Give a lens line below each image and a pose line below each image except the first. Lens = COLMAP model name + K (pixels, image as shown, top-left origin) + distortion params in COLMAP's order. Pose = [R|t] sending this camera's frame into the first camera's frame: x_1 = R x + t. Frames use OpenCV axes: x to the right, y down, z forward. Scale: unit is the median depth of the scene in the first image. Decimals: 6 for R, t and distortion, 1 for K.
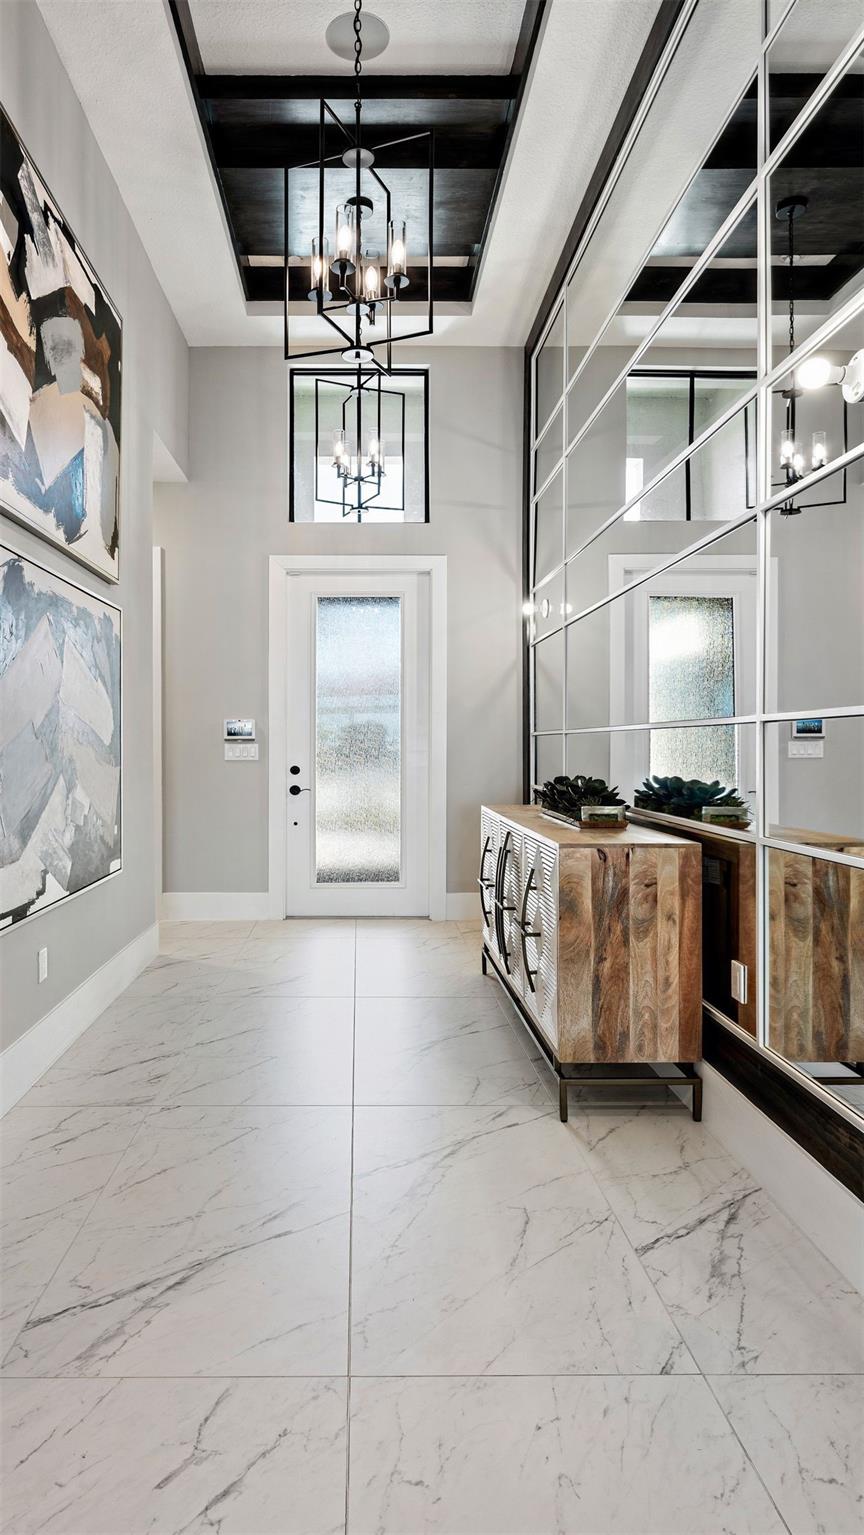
lens RADIAL K [[820.3, 0, 445.6], [0, 820.3, 780.6], [0, 0, 1]] dist [0.002832, -0.000953]
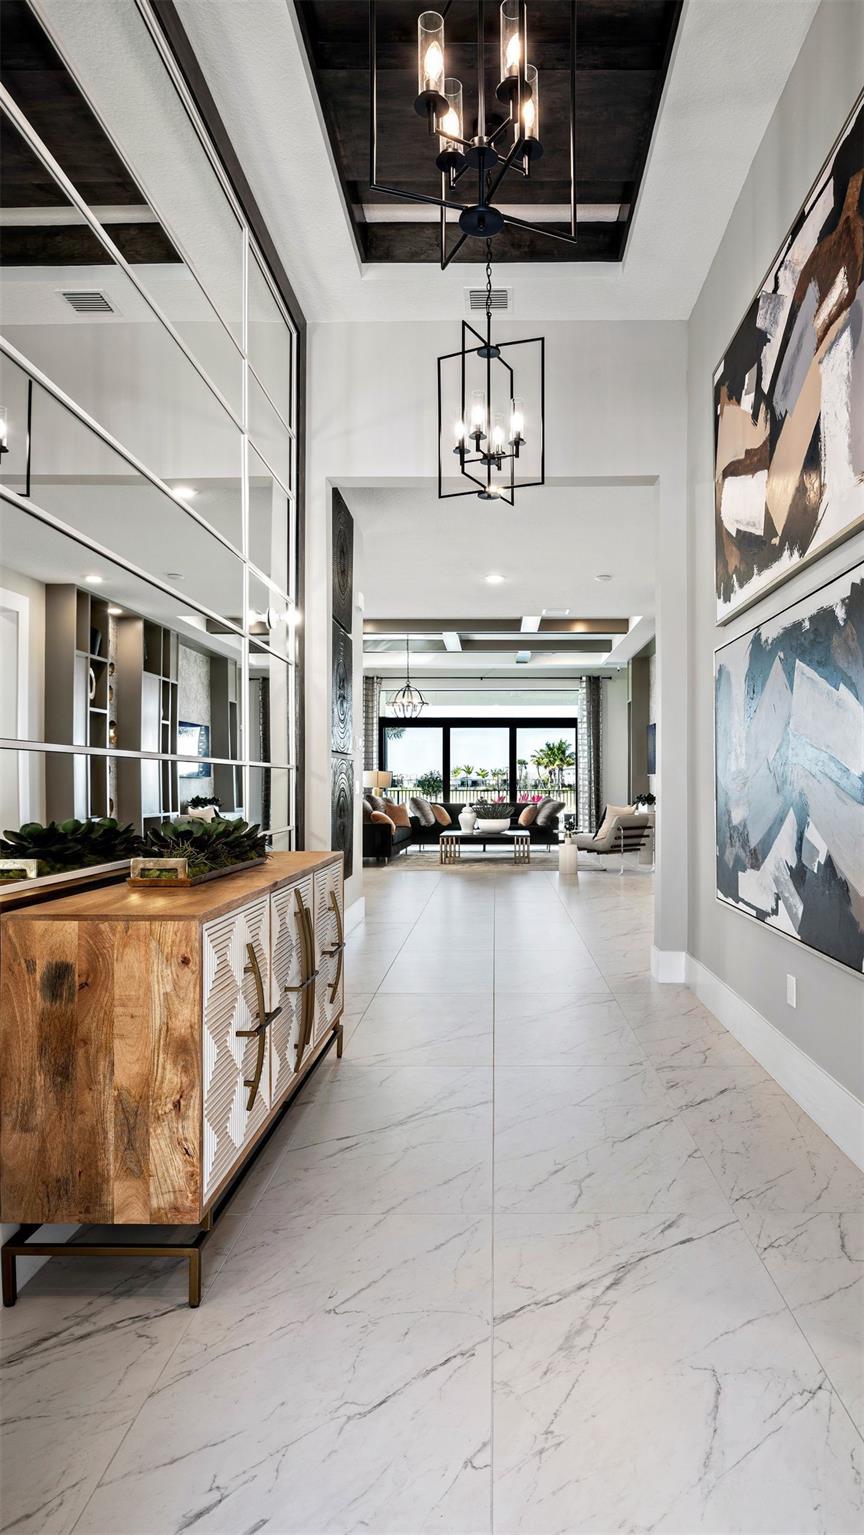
lens RADIAL K [[820.3, 0, 445.6], [0, 820.3, 780.6], [0, 0, 1]] dist [0.002832, -0.000953]
pose [[-0.987257, 0.001849, 0.159121, -0.225099], [0.009136, 0.998942, 0.045082, -0.090306], [-0.158869, 0.045961, -0.986229, 2.069199]]
